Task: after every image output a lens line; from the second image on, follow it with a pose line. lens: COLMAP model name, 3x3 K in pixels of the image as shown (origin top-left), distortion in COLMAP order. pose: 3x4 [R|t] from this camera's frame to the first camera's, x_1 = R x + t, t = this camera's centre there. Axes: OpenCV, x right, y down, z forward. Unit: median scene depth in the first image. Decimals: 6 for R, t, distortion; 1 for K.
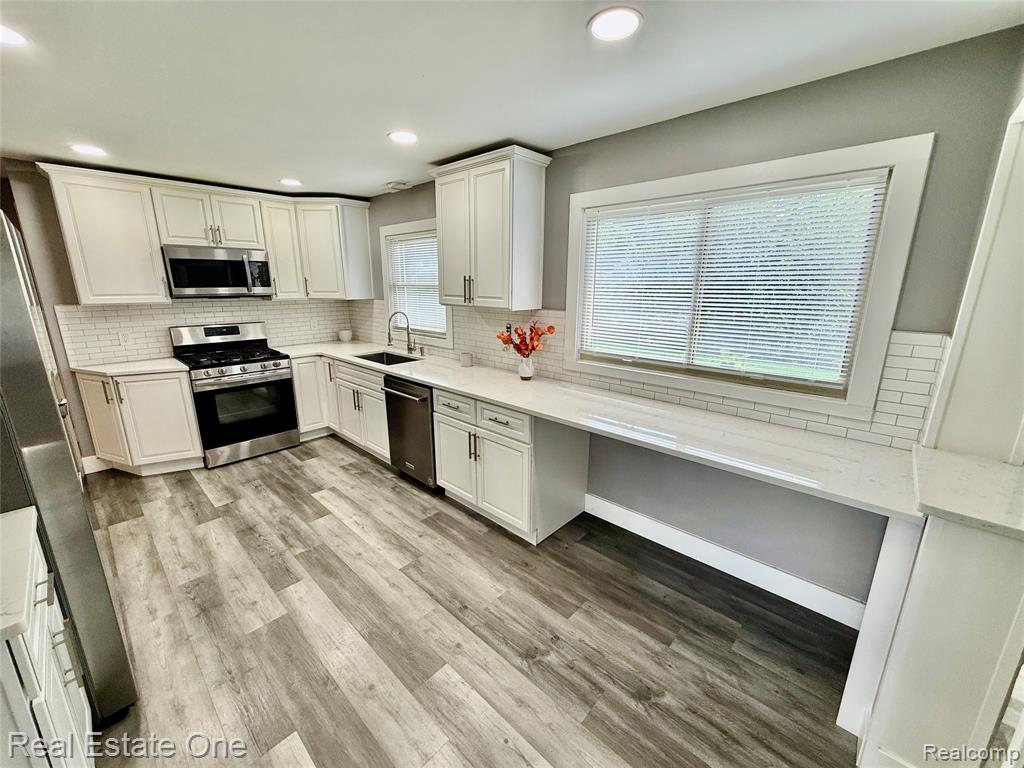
lens RADIAL K [[409.0, 0, 511.8], [0, 409.0, 383.2], [0, 0, 1]] dist [-0.000080, -0.000827]
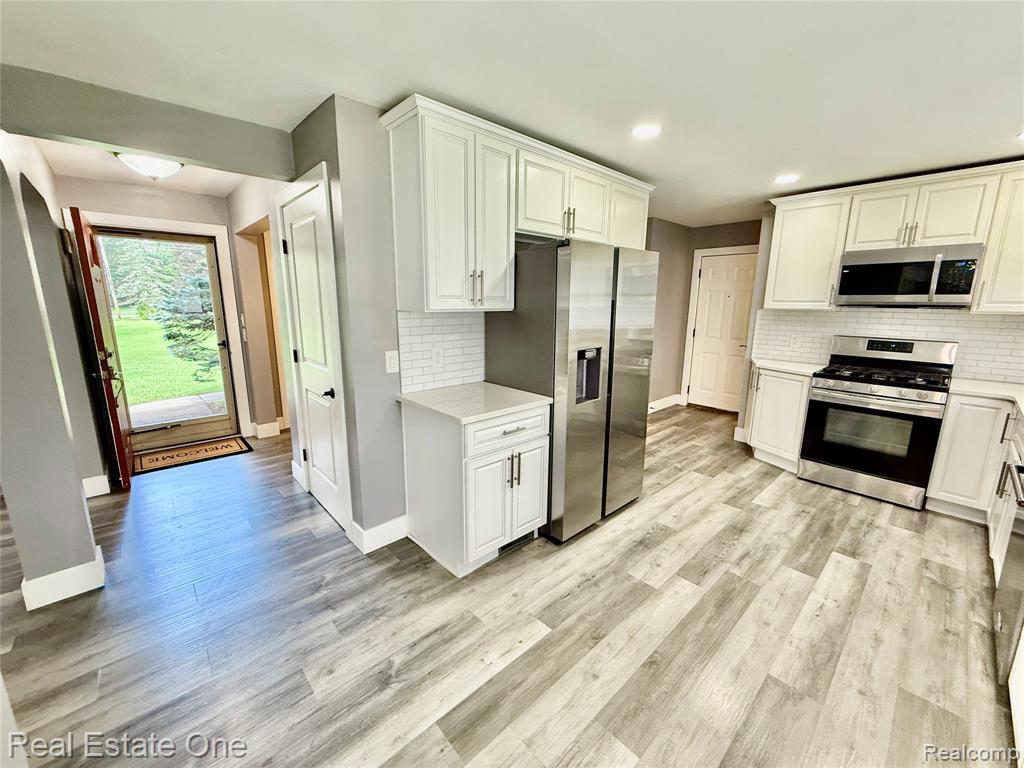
lens RADIAL K [[409.0, 0, 510.8], [0, 409.0, 382.3], [0, 0, 1]] dist [-0.000080, -0.000827]
pose [[-0.079877, 0.190241, -0.978482, 0.283743], [-0.249300, 0.946611, 0.204396, -0.044001], [0.965127, 0.260262, -0.028185, 0.365626]]
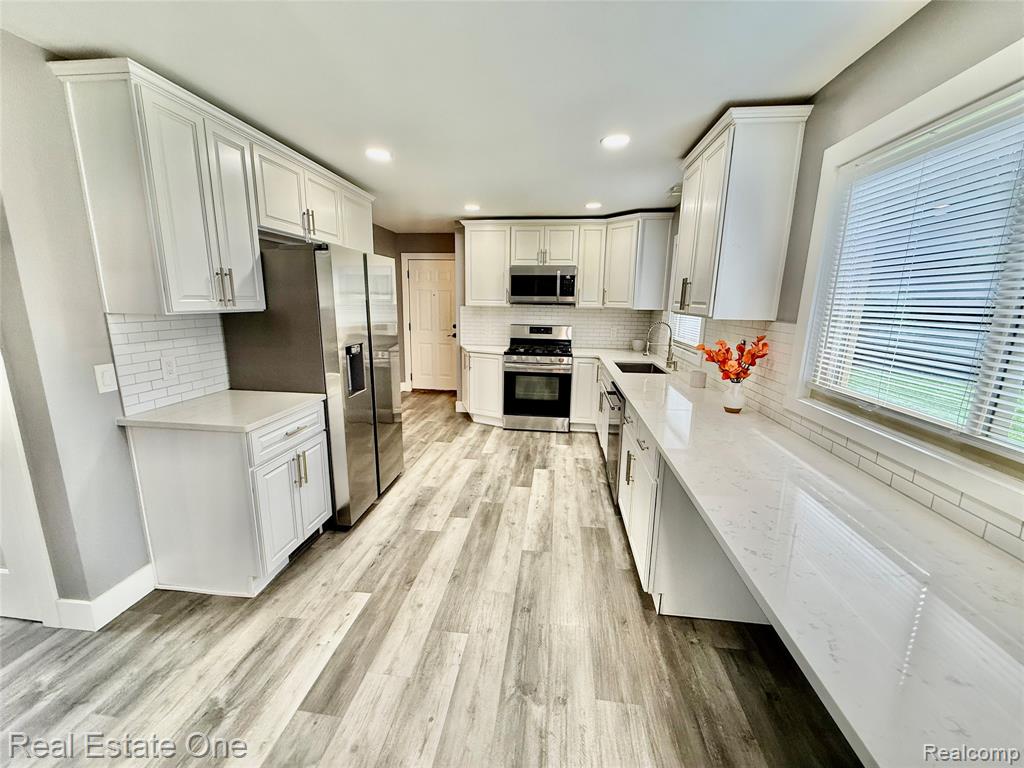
lens RADIAL K [[409.0, 0, 511.5], [0, 409.0, 382.8], [0, 0, 1]] dist [-0.000080, -0.000827]
pose [[0.590161, 0.166000, -0.790034, 0.382211], [-0.206902, 0.977045, 0.050737, -0.015595], [0.780322, 0.133517, 0.610959, 0.212949]]
